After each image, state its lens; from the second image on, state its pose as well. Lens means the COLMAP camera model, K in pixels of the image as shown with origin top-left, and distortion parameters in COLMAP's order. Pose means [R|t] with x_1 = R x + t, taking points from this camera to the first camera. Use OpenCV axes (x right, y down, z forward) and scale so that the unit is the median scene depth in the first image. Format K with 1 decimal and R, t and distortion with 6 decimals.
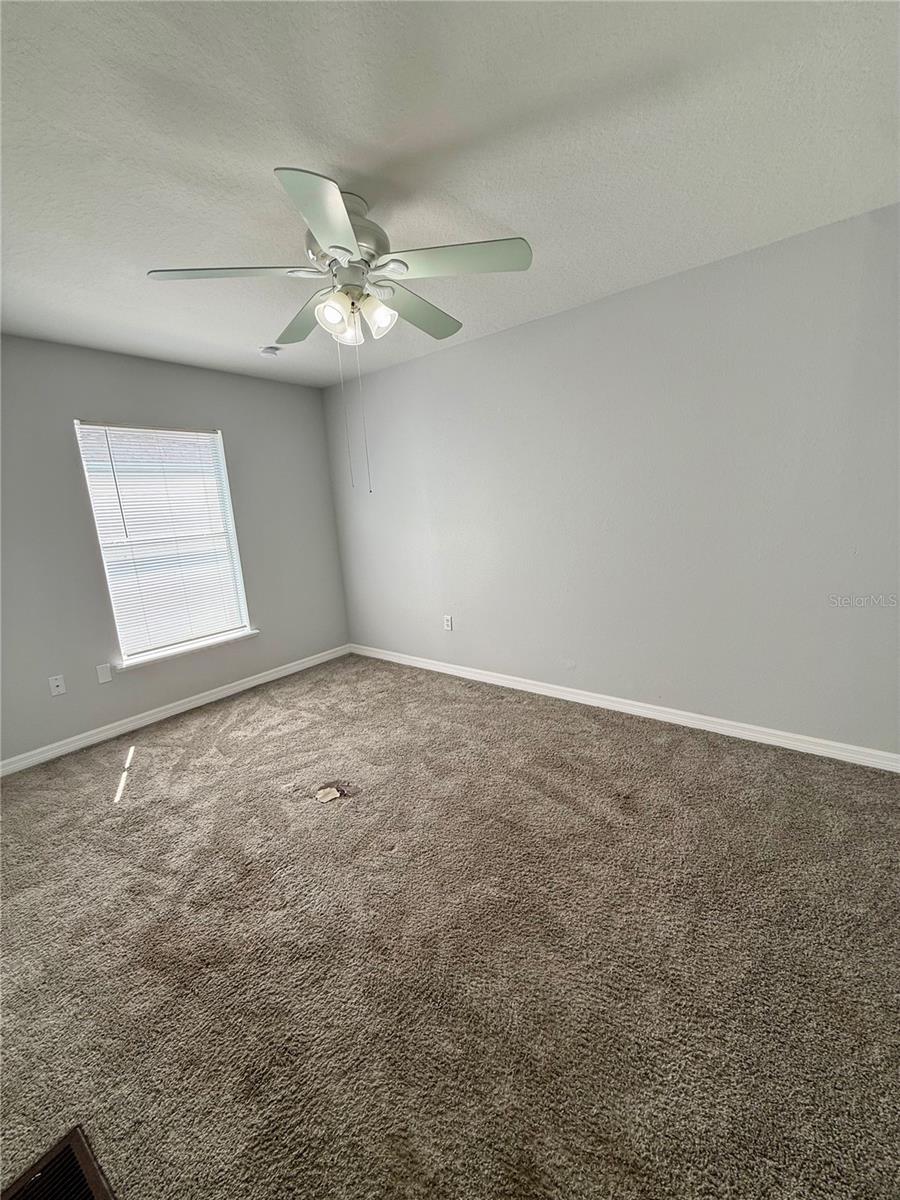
lens RADIAL K [[479.9, 0, 453.3], [0, 479.9, 599.1], [0, 0, 1]] dist [-0.000101, -0.000452]
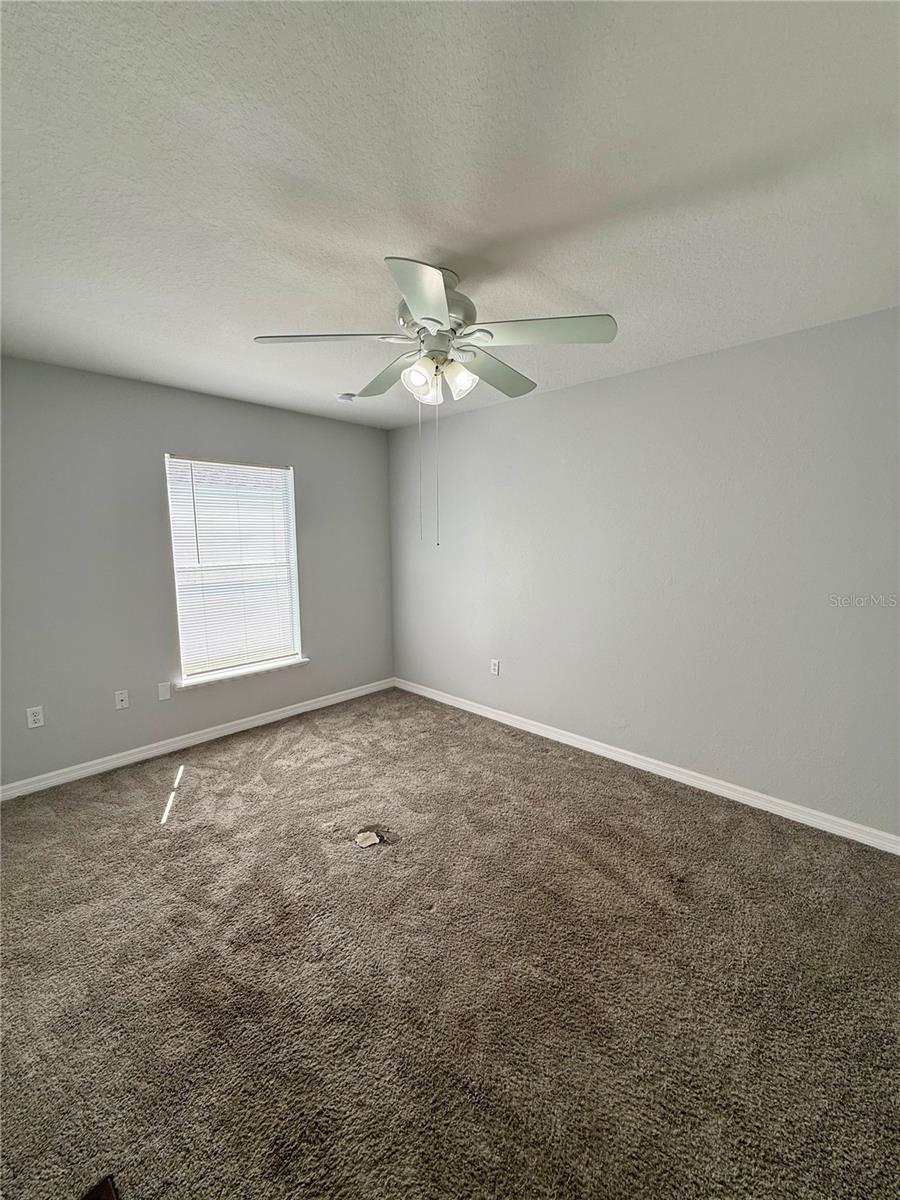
lens RADIAL K [[479.9, 0, 452.8], [0, 479.9, 599.6], [0, 0, 1]] dist [-0.000101, -0.000452]
pose [[0.993757, 0.071179, -0.085913, -0.034057], [-0.076319, 0.995389, -0.058106, -0.037925], [0.081381, 0.064300, 0.994607, -0.002191]]
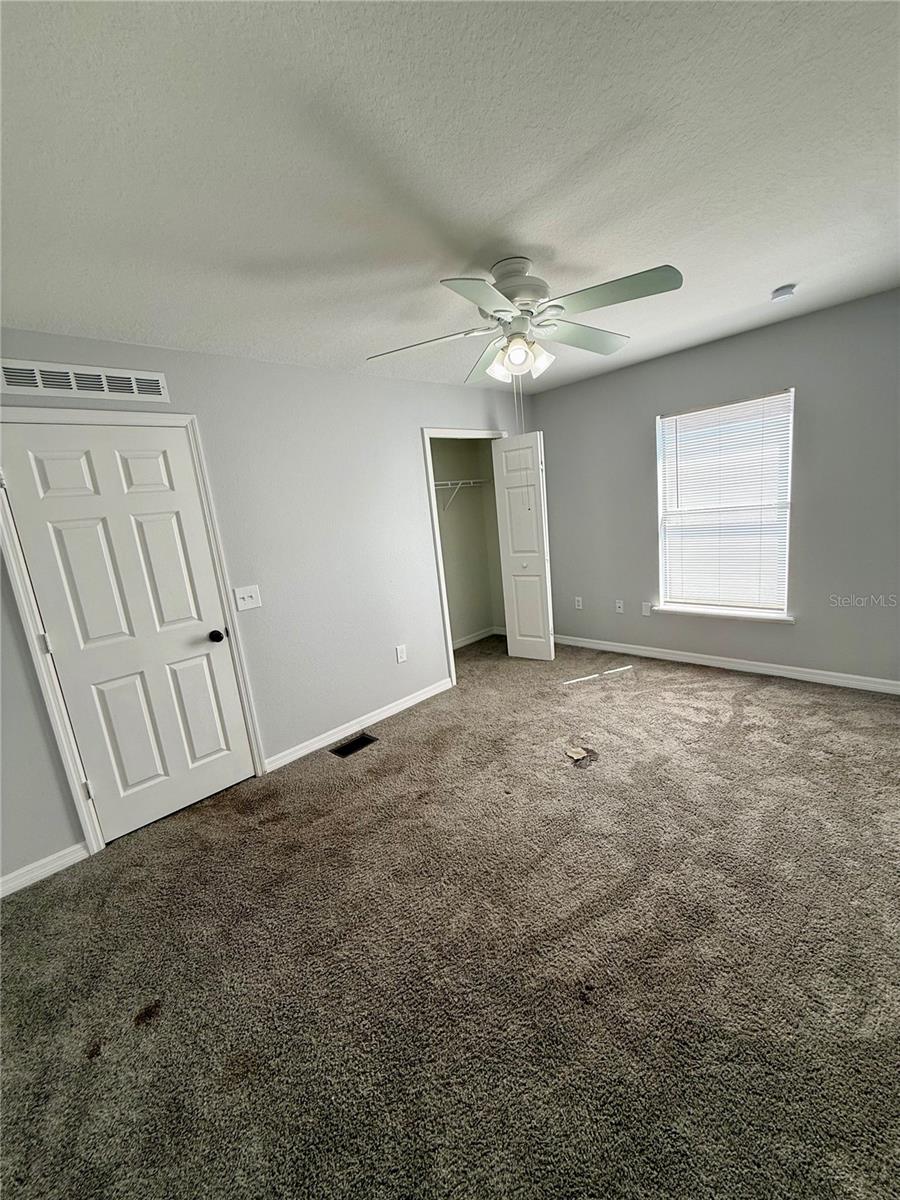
lens RADIAL K [[479.9, 0, 451.7], [0, 479.9, 602.4], [0, 0, 1]] dist [-0.000101, -0.000452]
pose [[-0.114031, 0.272236, -0.955450, 0.755799], [-0.084200, 0.955615, 0.282332, -0.242312], [0.989903, 0.112643, -0.086047, 0.707232]]
